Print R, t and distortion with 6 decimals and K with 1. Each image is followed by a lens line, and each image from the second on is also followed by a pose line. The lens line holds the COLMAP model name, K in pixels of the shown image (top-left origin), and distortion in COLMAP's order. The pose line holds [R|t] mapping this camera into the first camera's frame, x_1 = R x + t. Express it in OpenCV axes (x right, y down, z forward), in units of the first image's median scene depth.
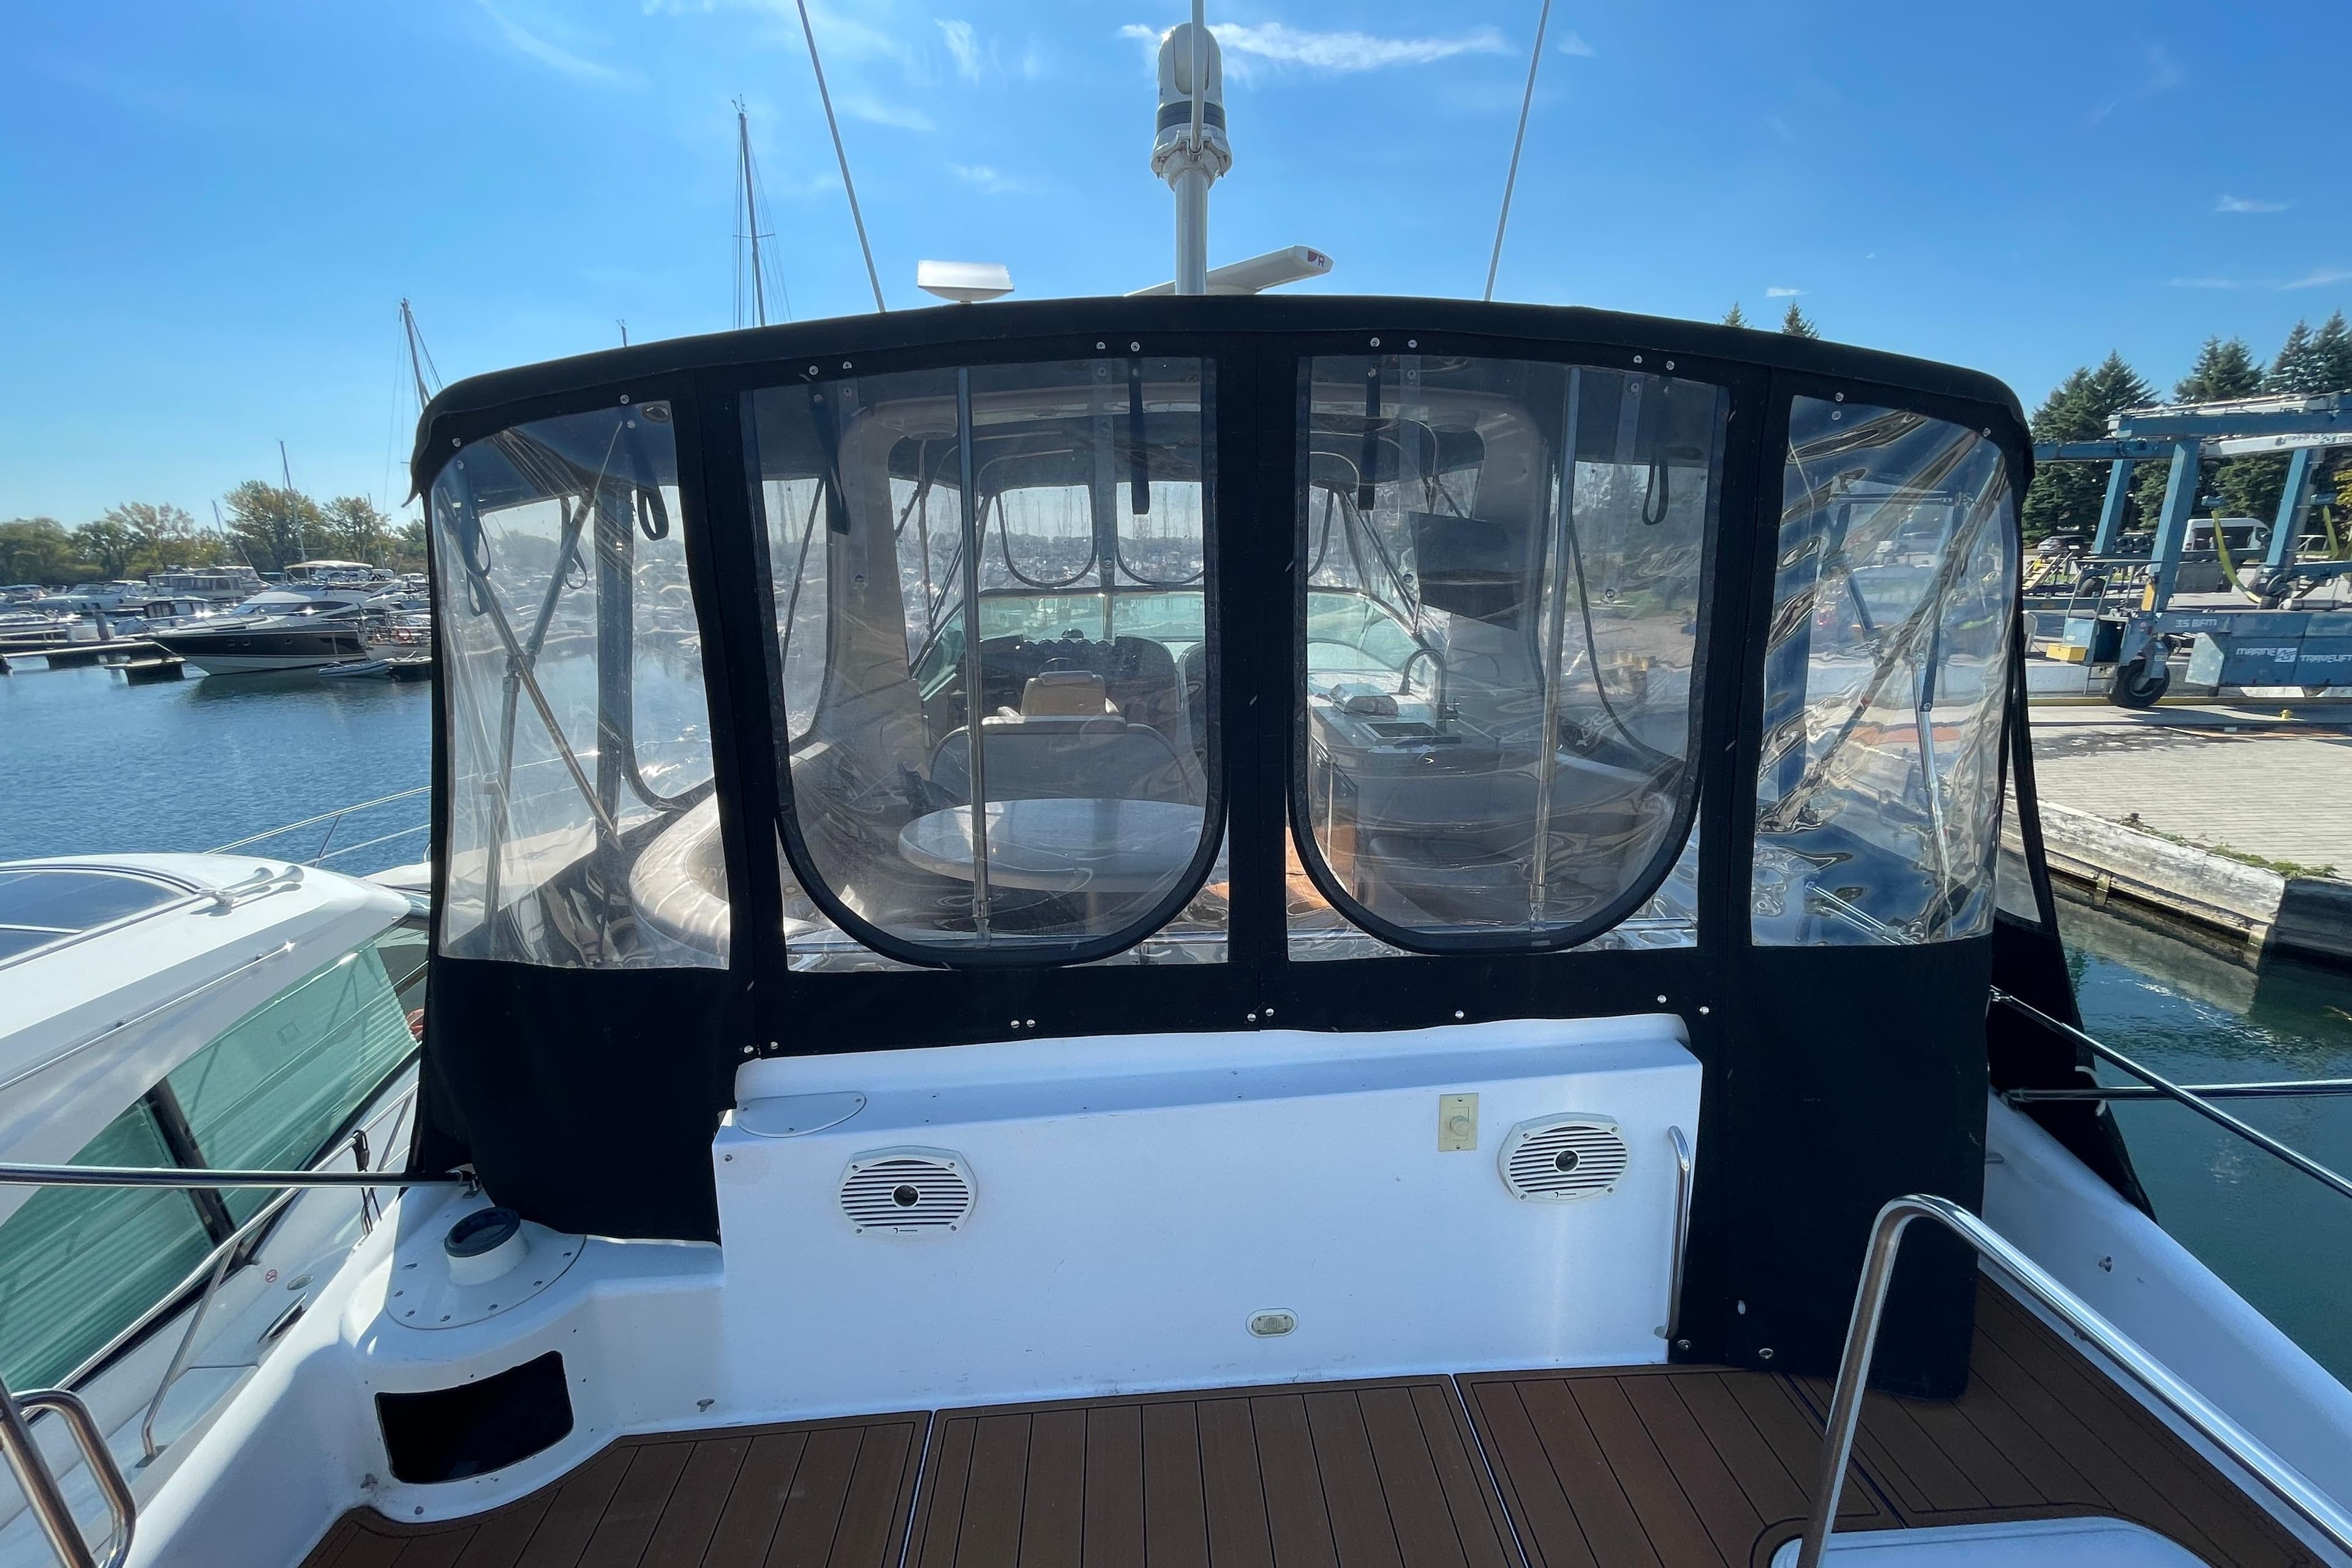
lens RADIAL K [[958.3, 0, 1186.0], [0, 958.3, 809.1], [0, 0, 1]] dist [-0.014847, 0.006075]
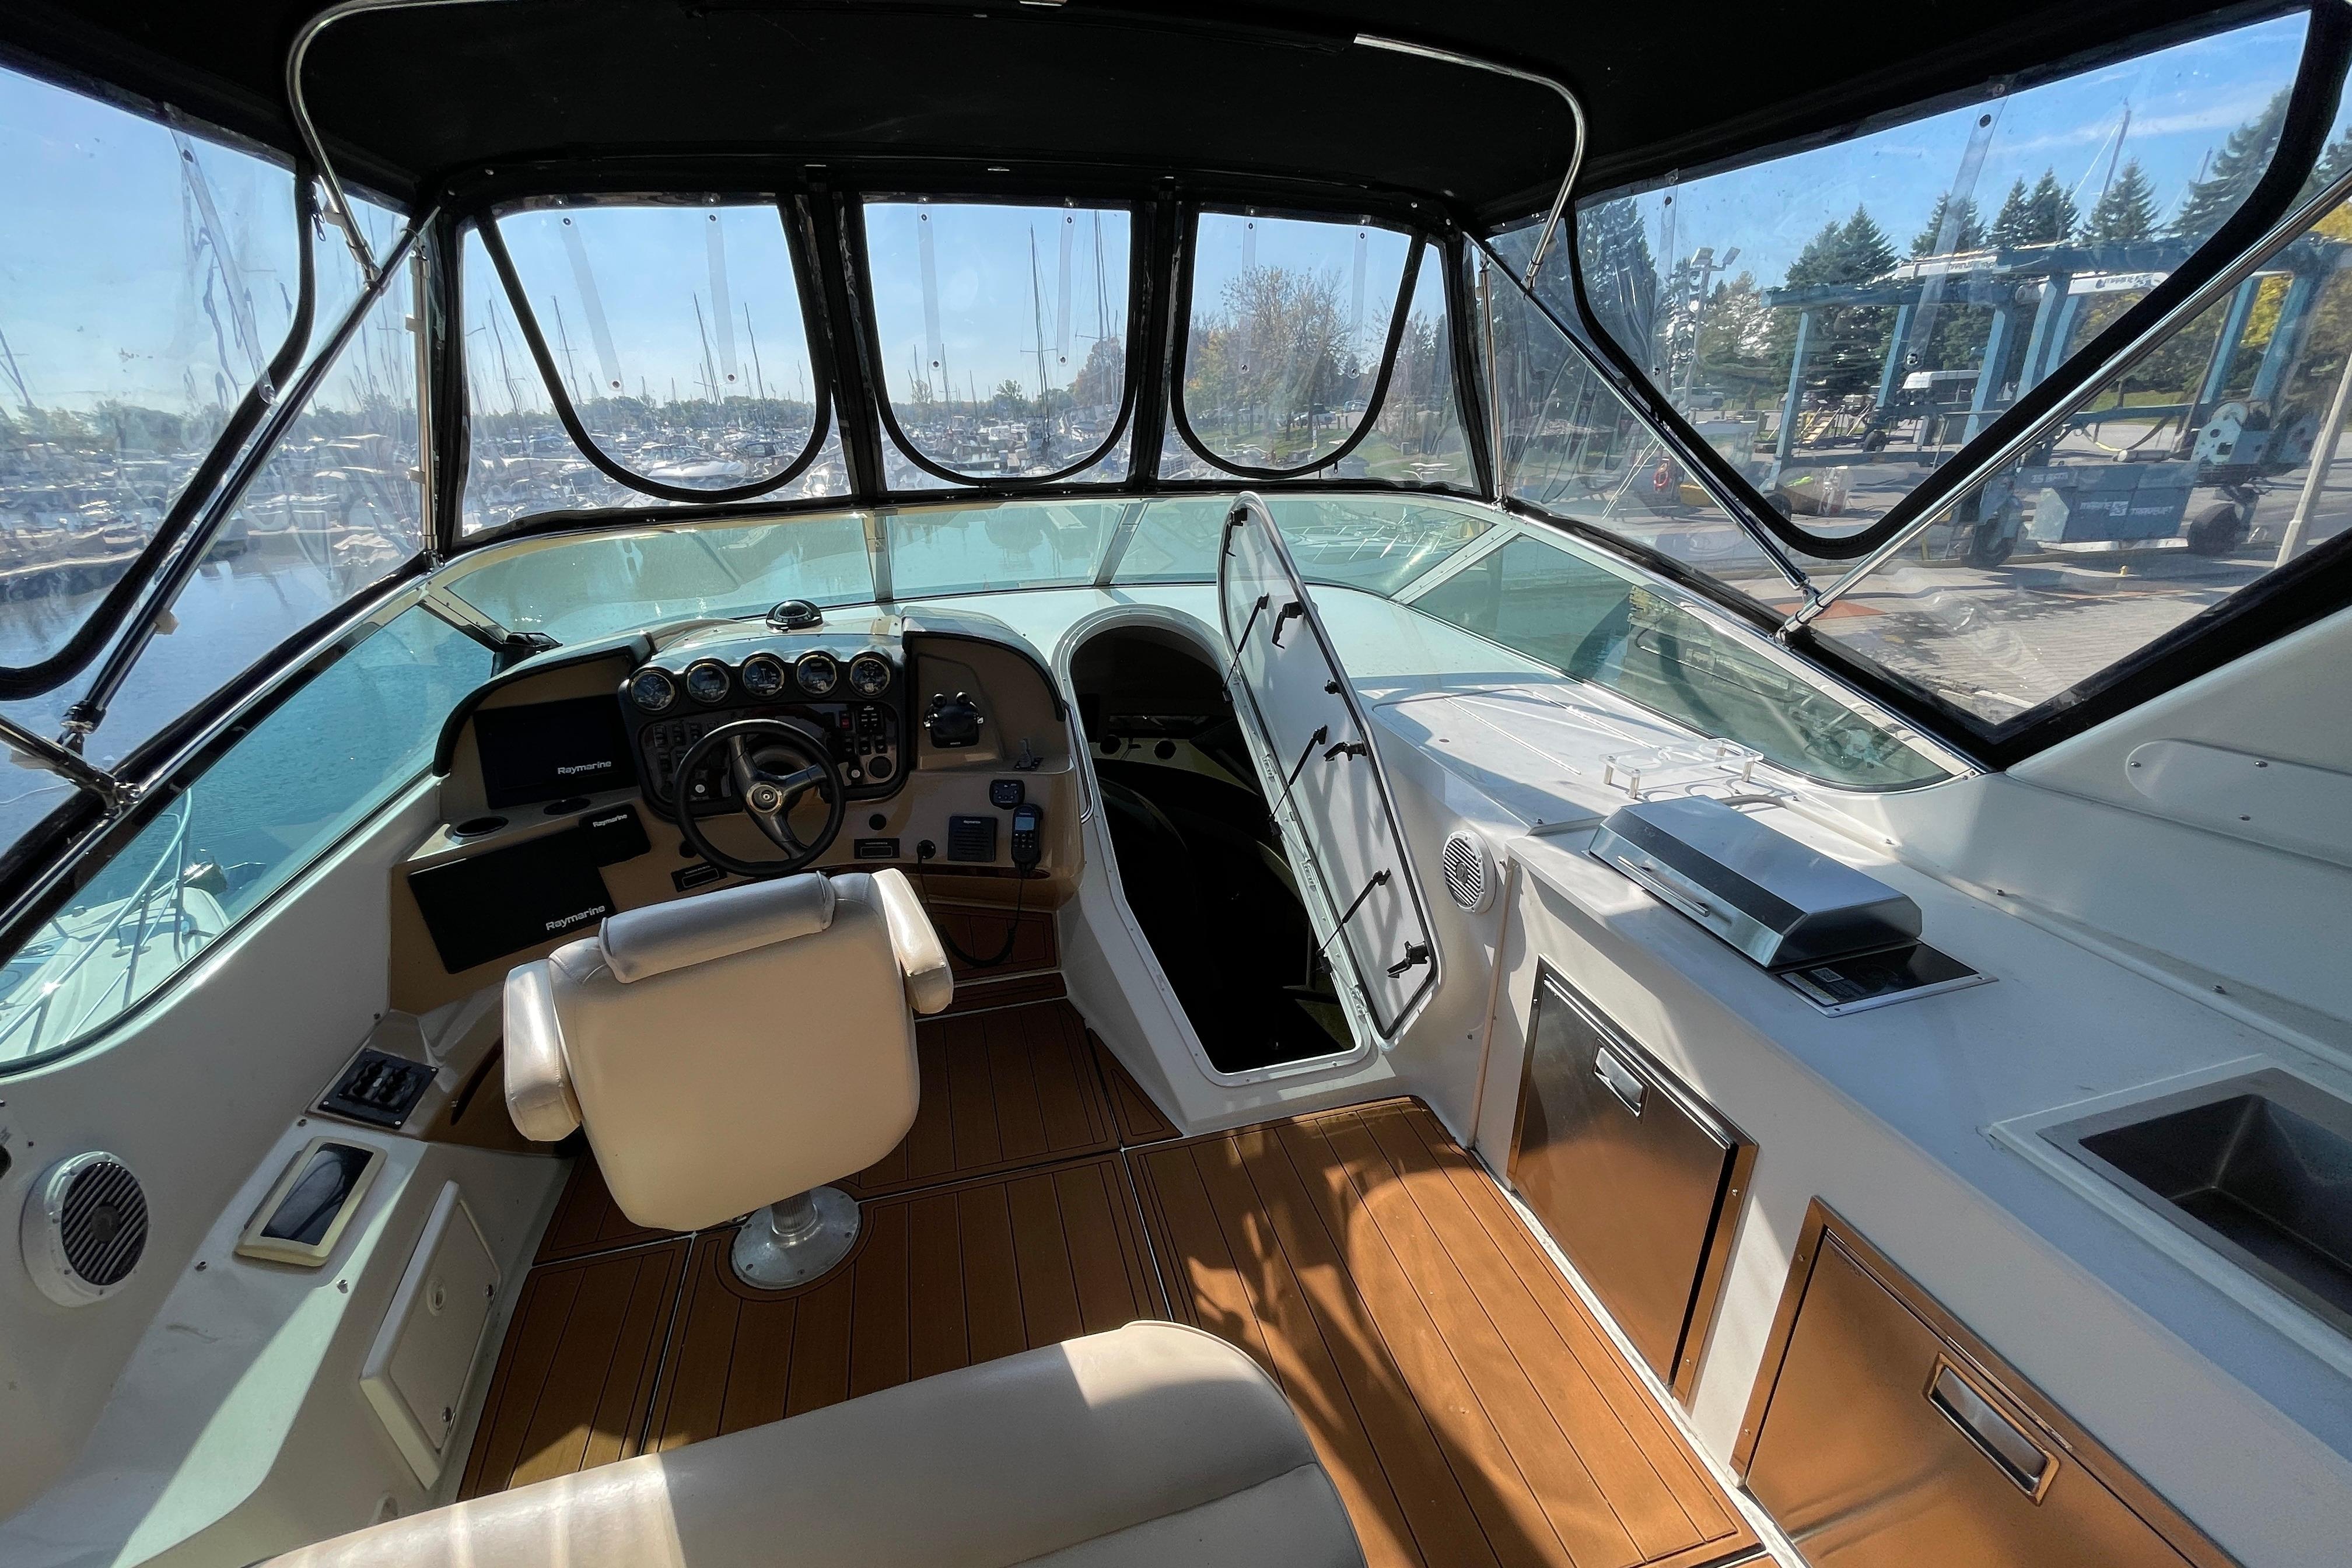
lens RADIAL K [[958.3, 0, 1186.0], [0, 958.3, 809.1], [0, 0, 1]] dist [-0.014847, 0.006075]
pose [[0.978823, -0.089936, 0.183895, -0.011615], [0.065933, 0.988958, 0.132719, -0.046038], [-0.193801, -0.117784, 0.973945, 0.177865]]
